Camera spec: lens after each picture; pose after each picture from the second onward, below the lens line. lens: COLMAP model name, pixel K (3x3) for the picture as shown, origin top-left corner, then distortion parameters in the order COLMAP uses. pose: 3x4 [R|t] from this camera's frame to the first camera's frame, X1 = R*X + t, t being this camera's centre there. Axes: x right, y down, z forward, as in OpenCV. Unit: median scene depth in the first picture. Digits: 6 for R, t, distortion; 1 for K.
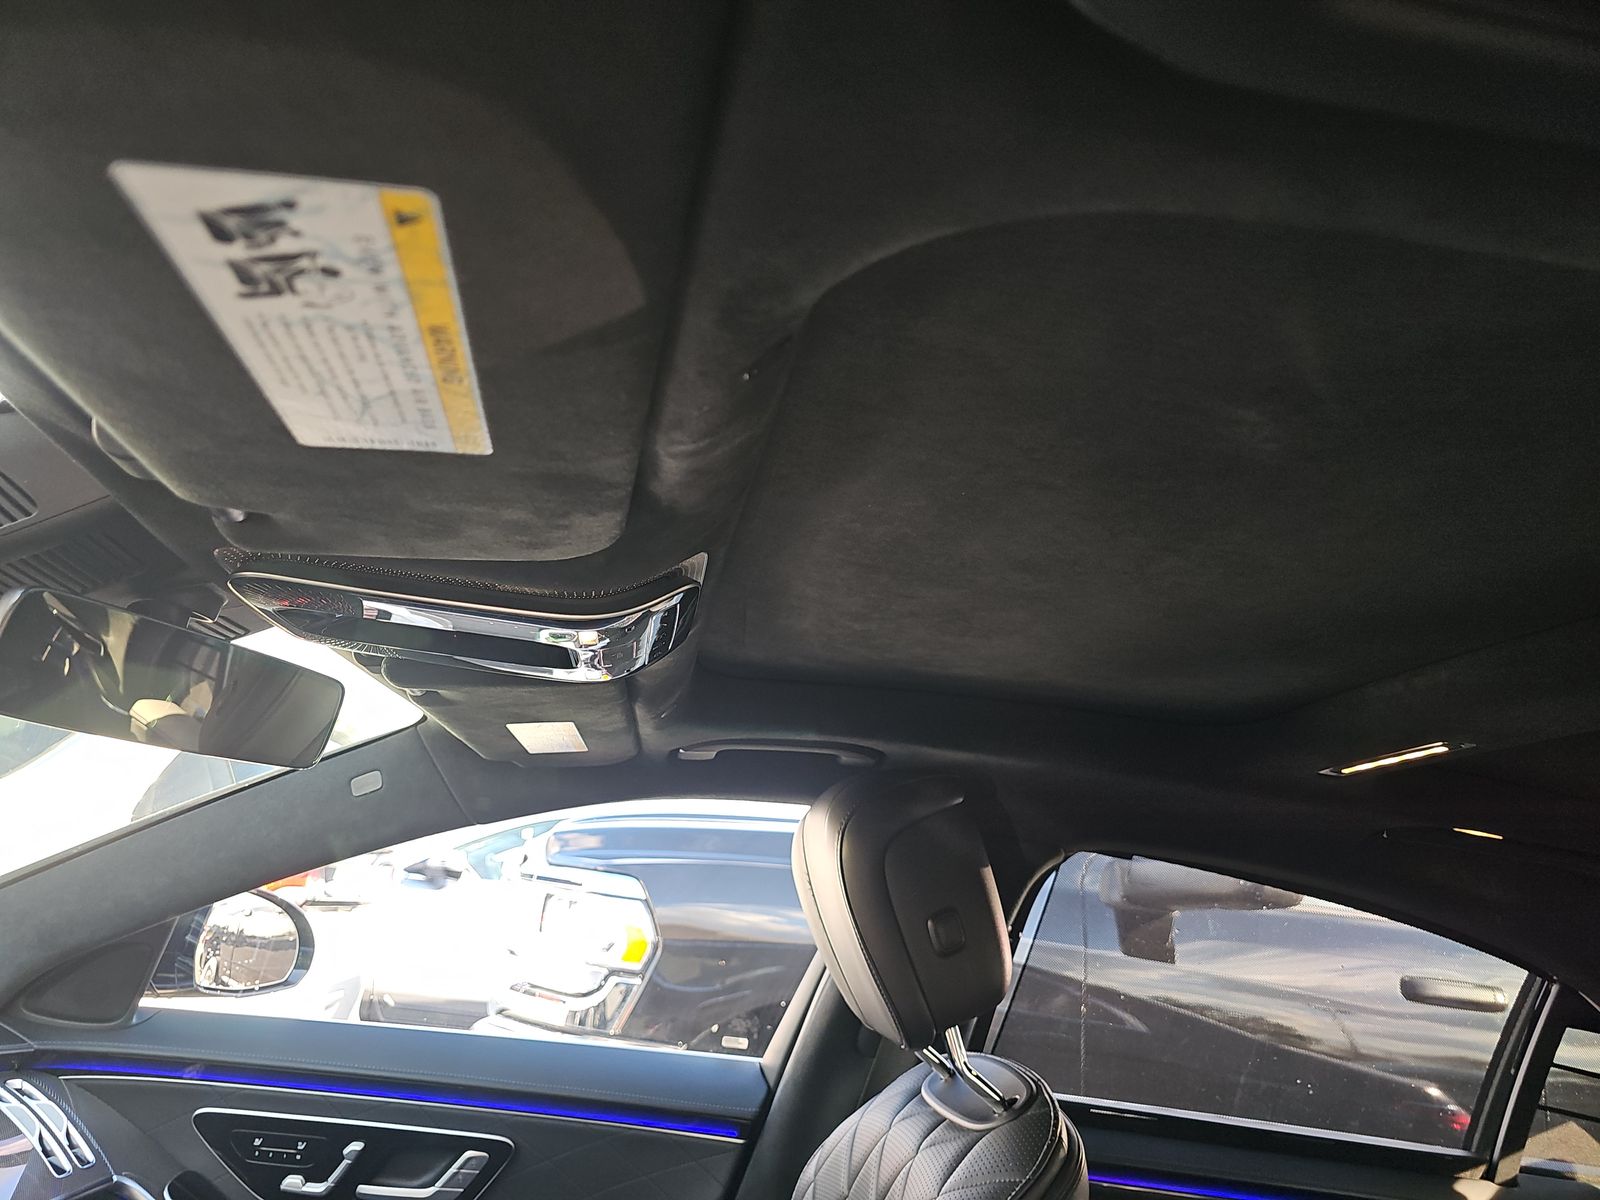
lens RADIAL K [[1072.8, 0, 806.0], [0, 1072.8, 604.3], [0, 0, 1]] dist [0.007544, -0.000705]
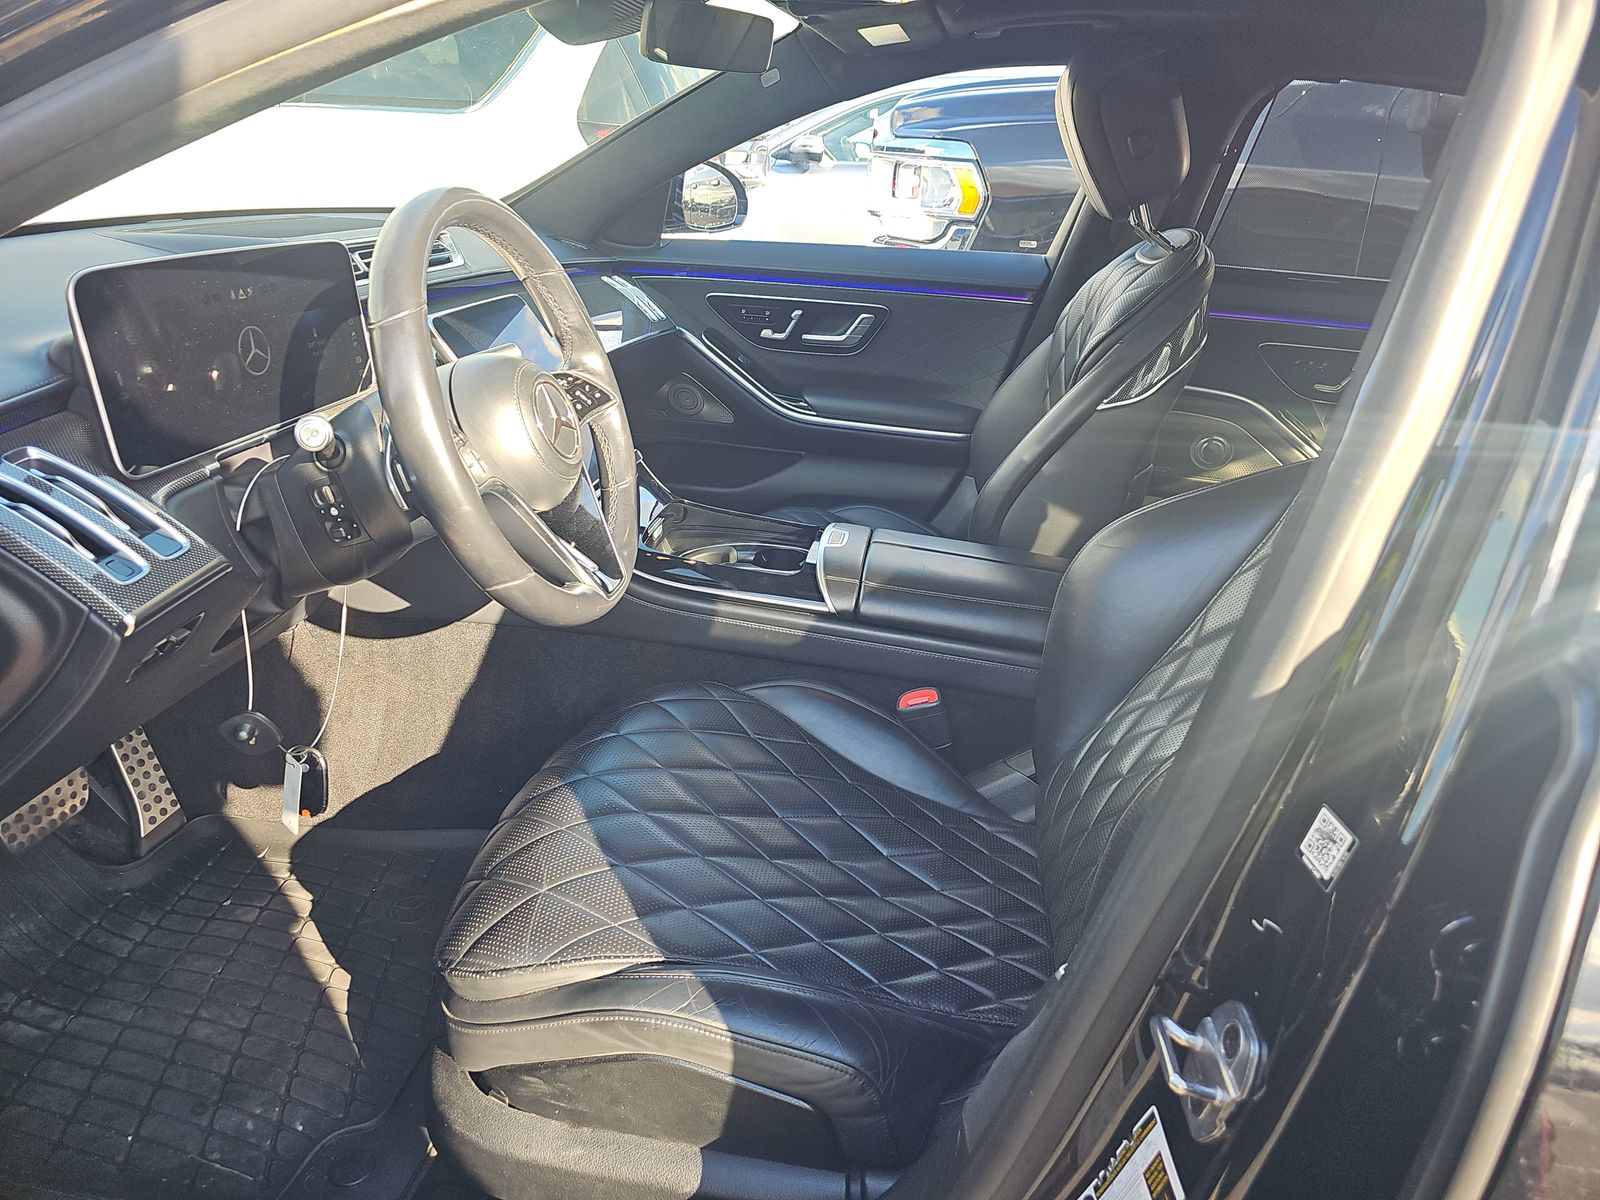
lens RADIAL K [[1072.8, 0, 806.0], [0, 1072.8, 604.3], [0, 0, 1]] dist [0.007544, -0.000705]
pose [[0.950717, 0.052955, -0.305504, 0.080482], [0.141299, 0.803053, 0.578913, -0.061910], [0.275992, -0.593550, 0.755994, -0.327956]]
